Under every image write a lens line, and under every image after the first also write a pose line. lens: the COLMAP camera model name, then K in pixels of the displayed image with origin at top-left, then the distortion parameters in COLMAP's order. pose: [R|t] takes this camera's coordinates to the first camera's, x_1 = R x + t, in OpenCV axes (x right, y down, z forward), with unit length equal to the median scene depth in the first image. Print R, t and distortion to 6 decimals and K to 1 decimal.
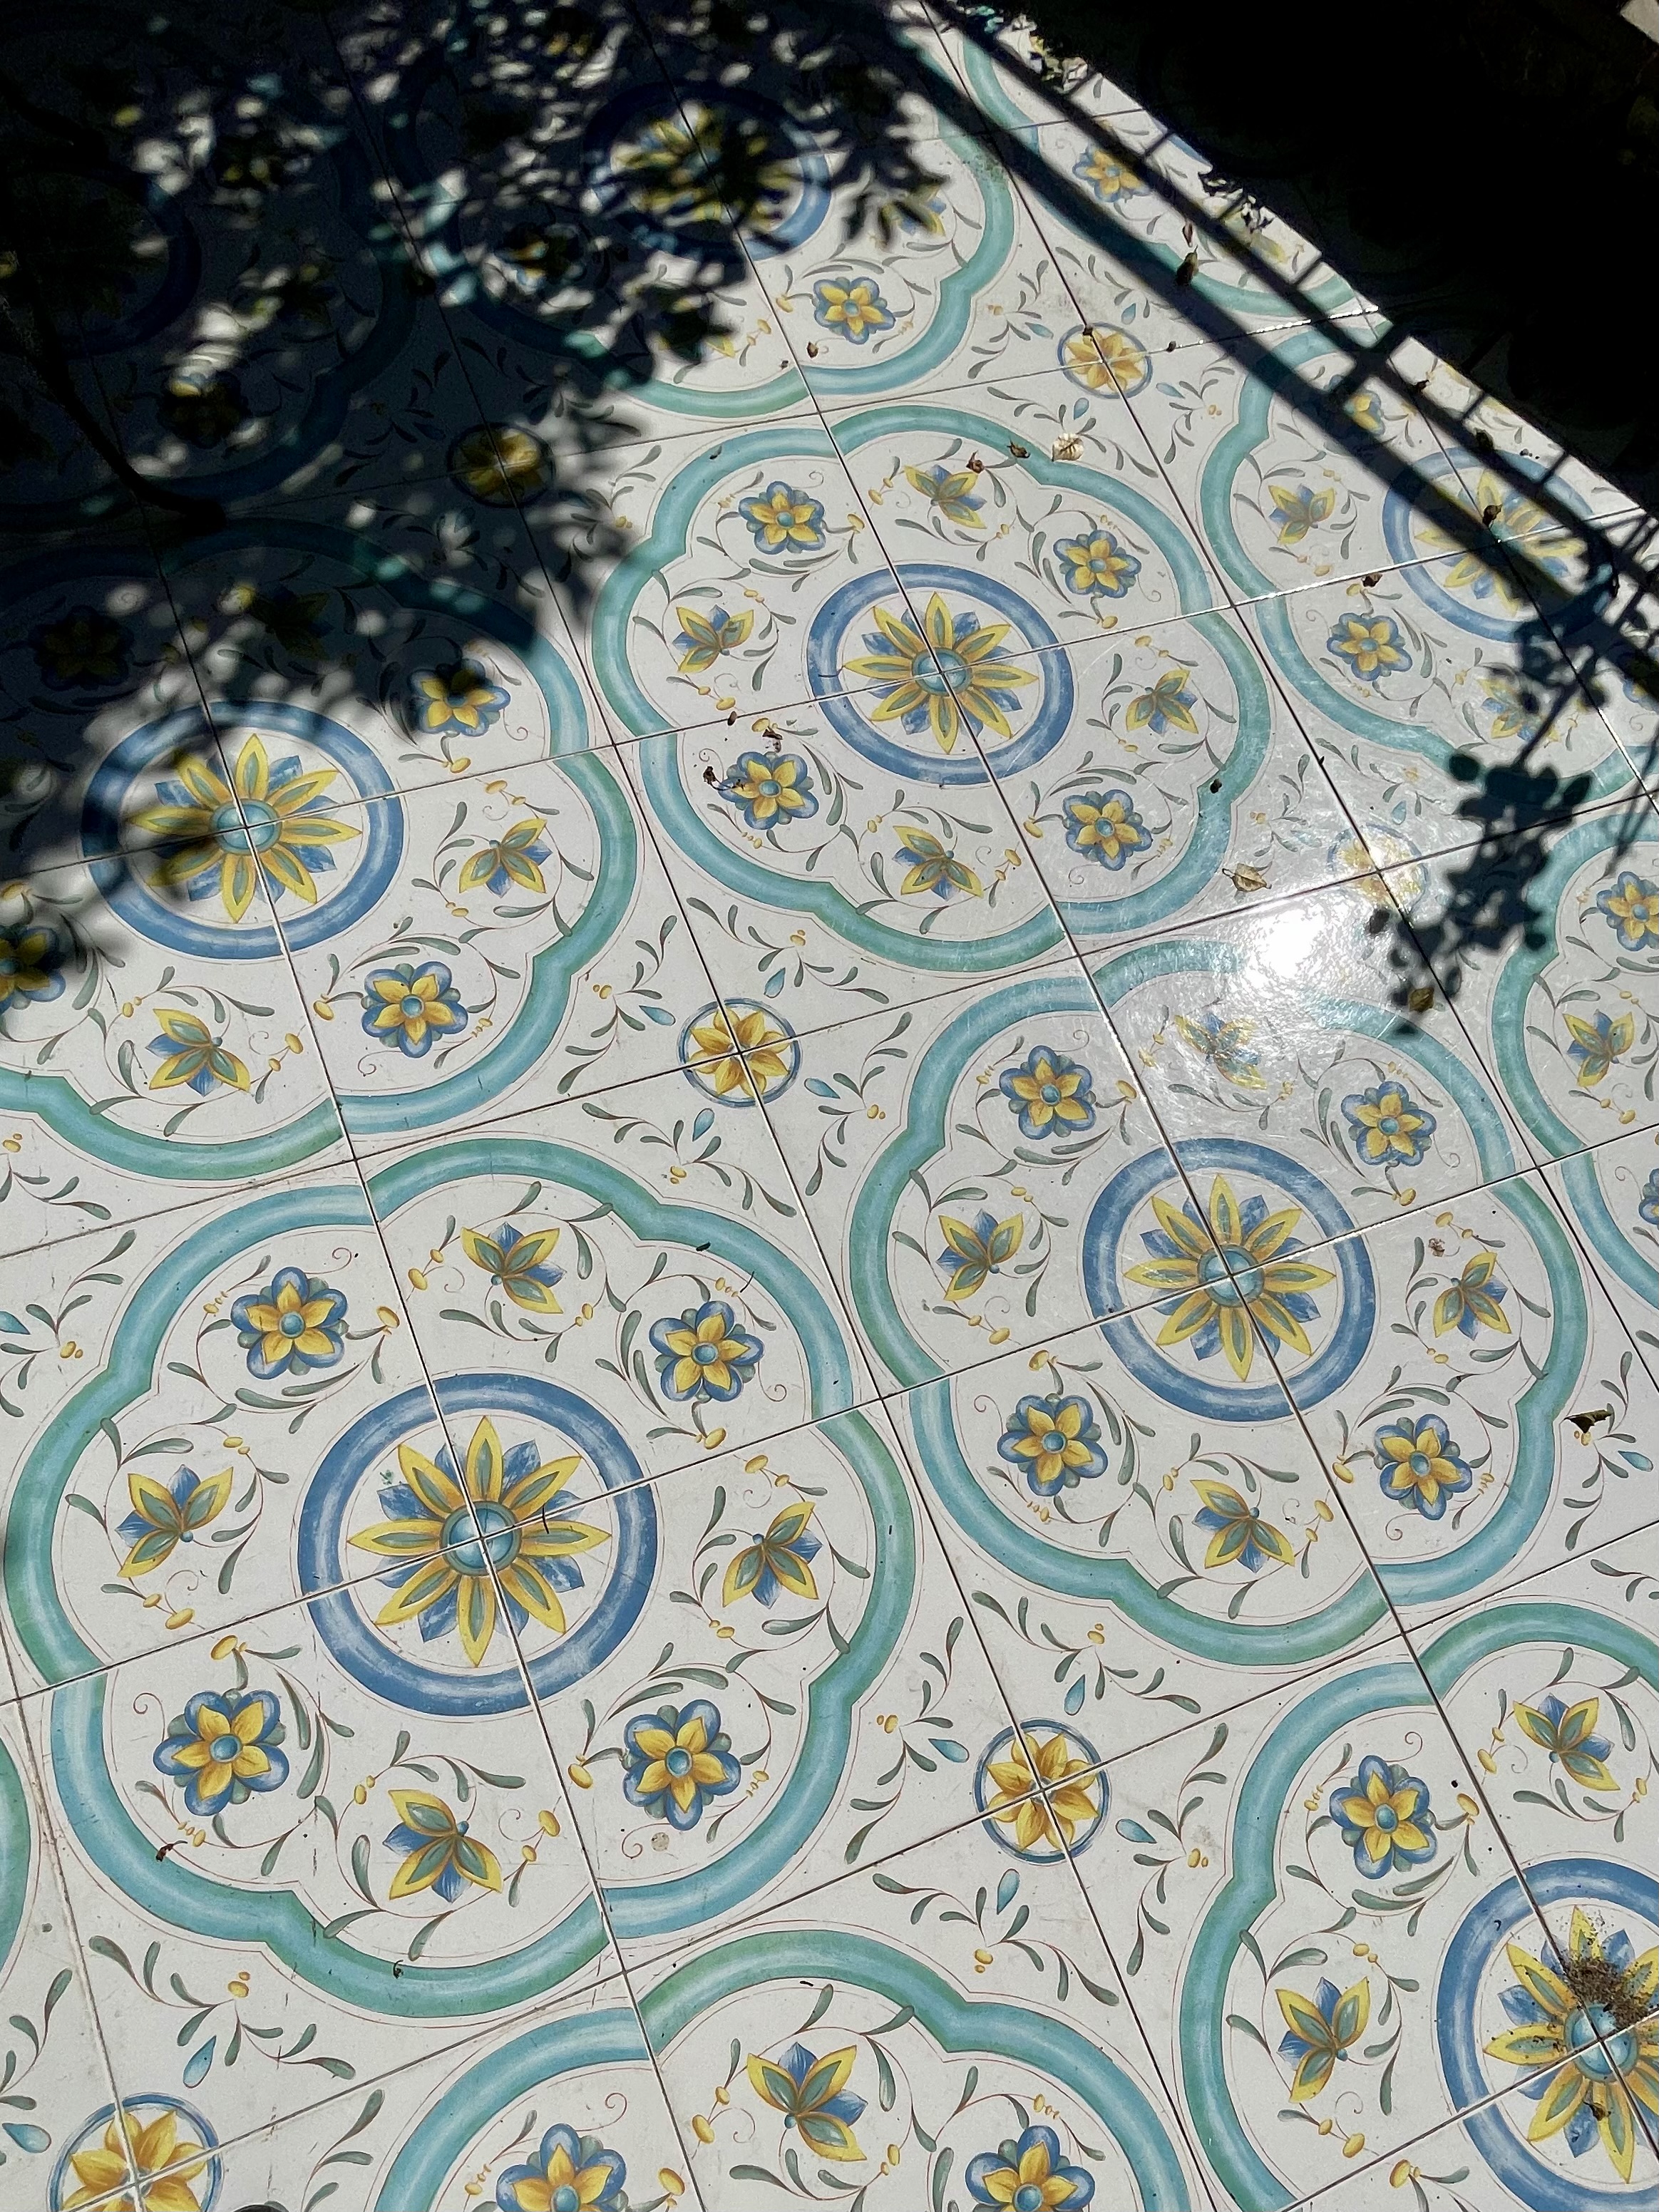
lens RADIAL K [[899.1, 0, 829.1], [0, 899.1, 1100.0], [0, 0, 1]] dist [-0.000277, 0.000679]
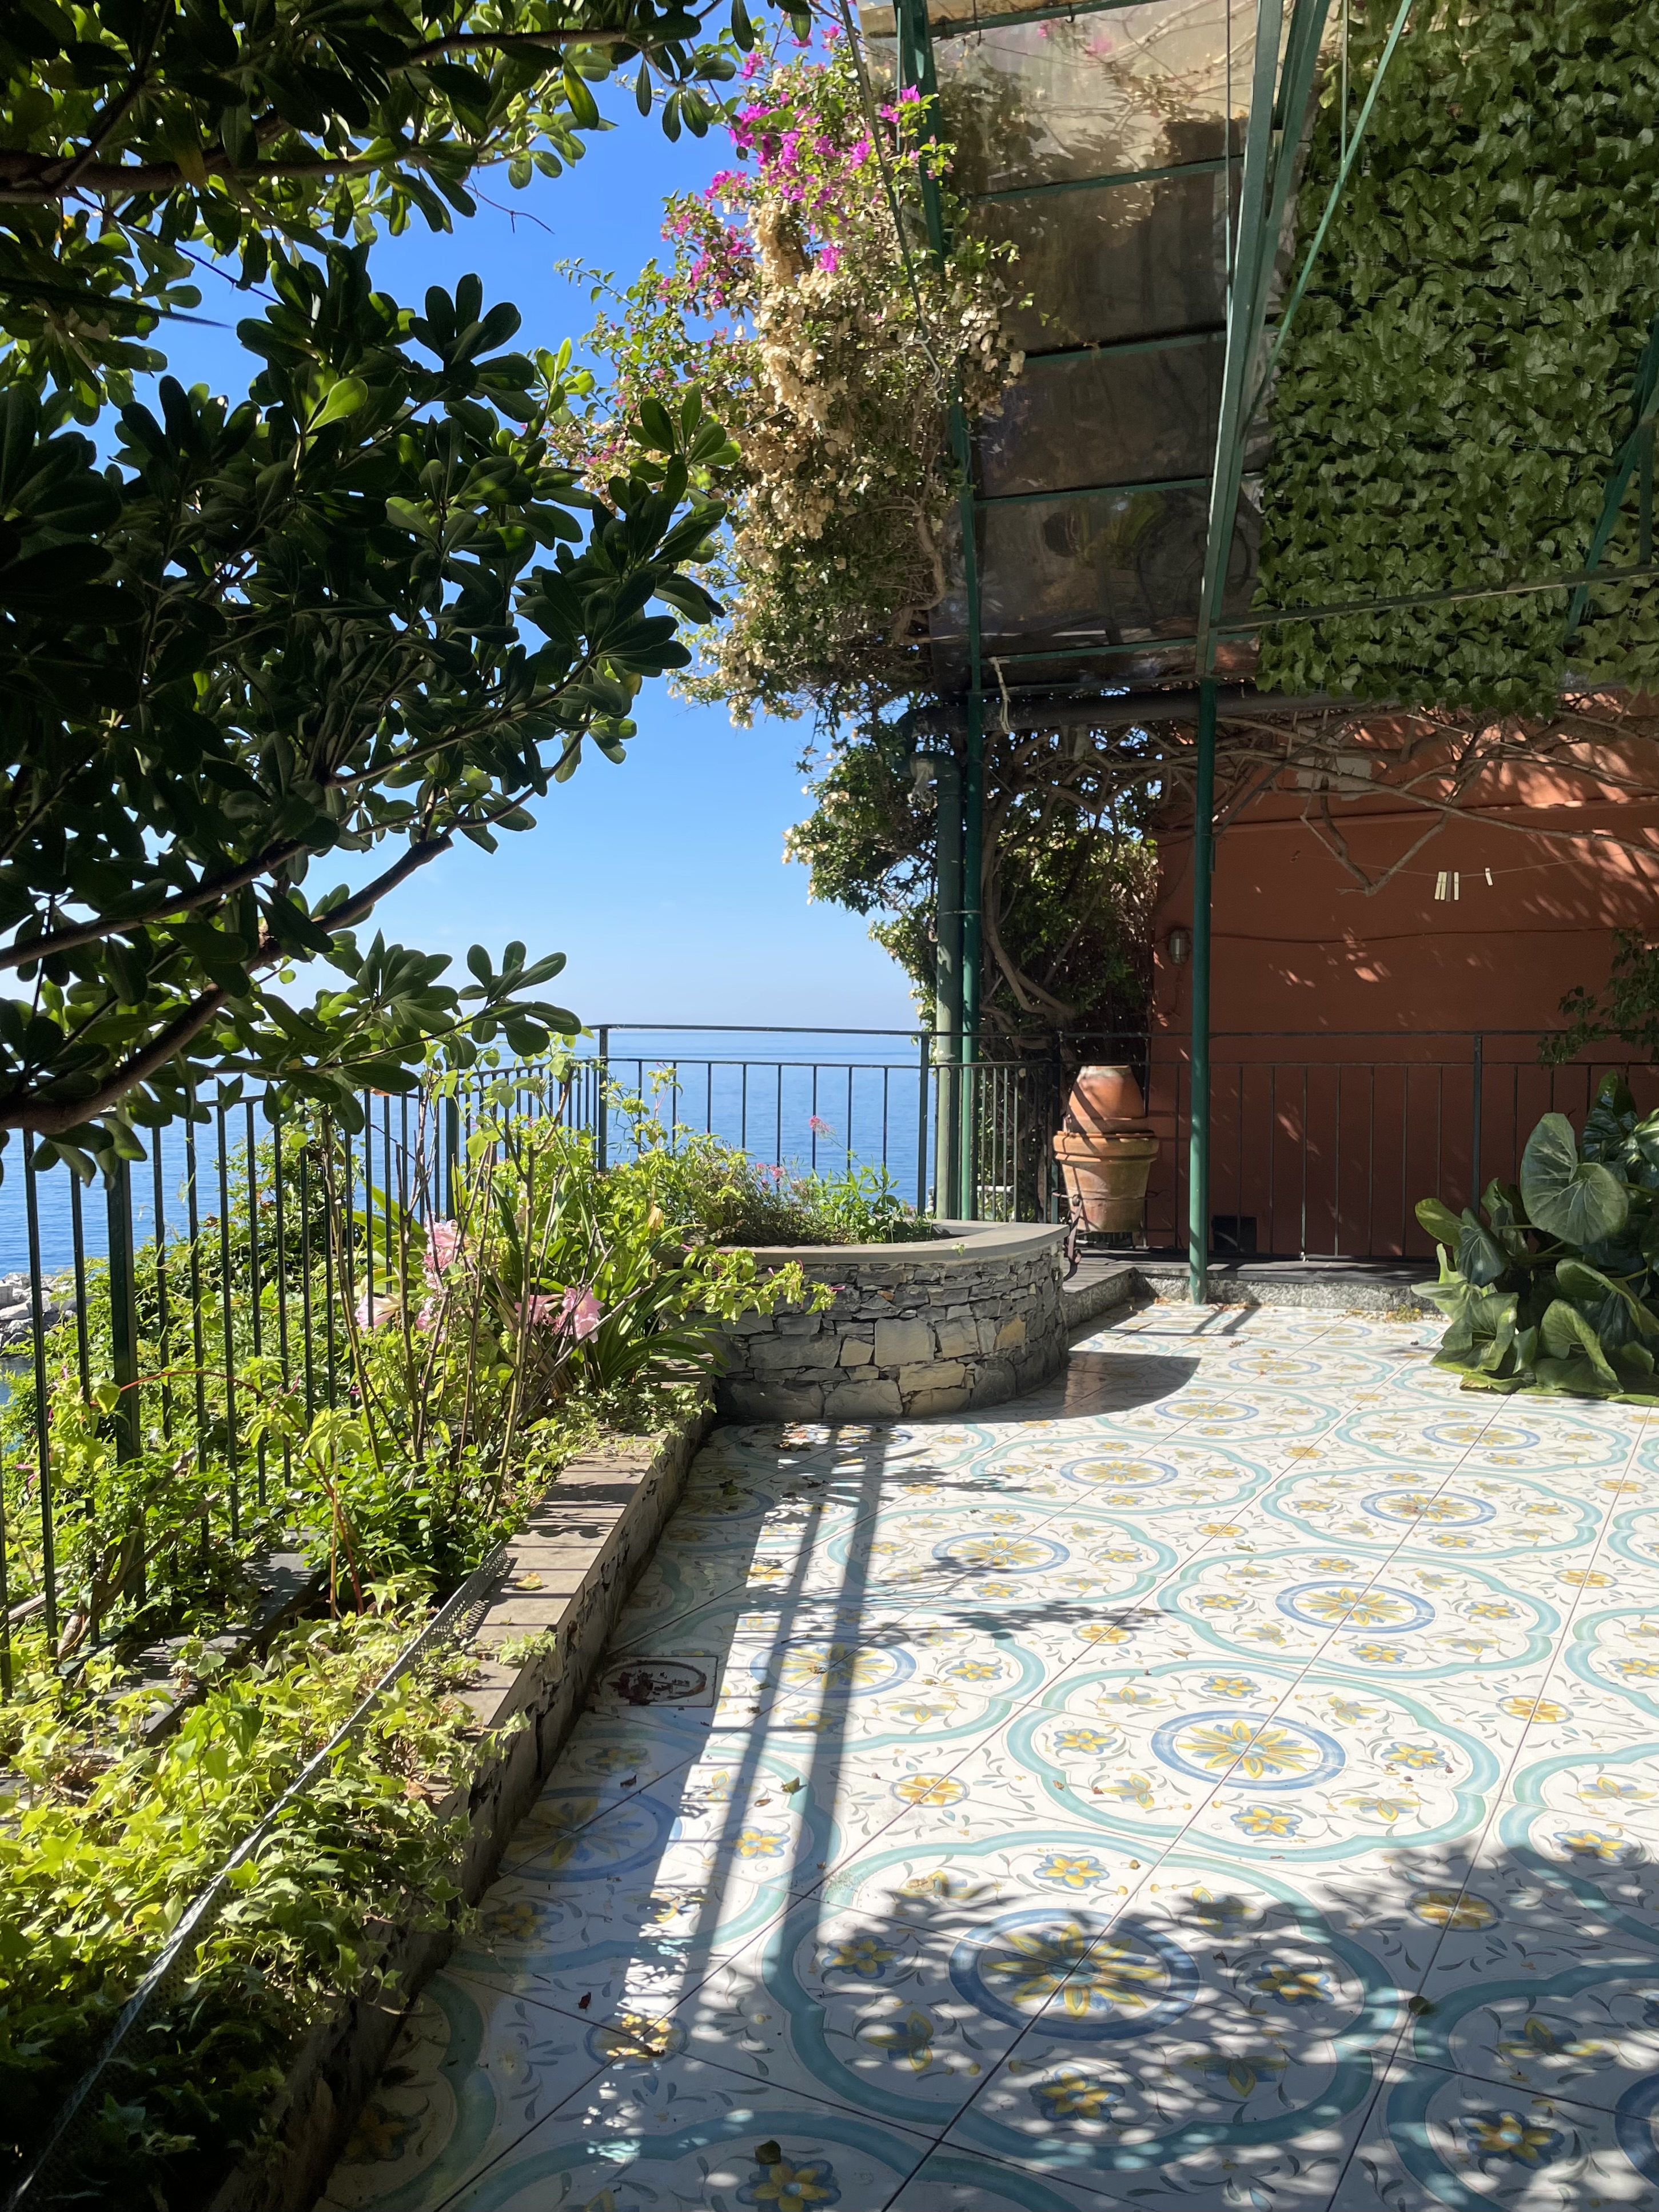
lens RADIAL K [[1653.9, 0, 829.5], [0, 1653.9, 1106.0], [0, 0, 1]] dist [0.080355, -0.130417]
pose [[-0.605733, -0.112409, 0.787687, -1.324164], [0.772437, 0.154392, 0.616039, -2.559061], [-0.190861, 0.981594, -0.006691, 0.154952]]
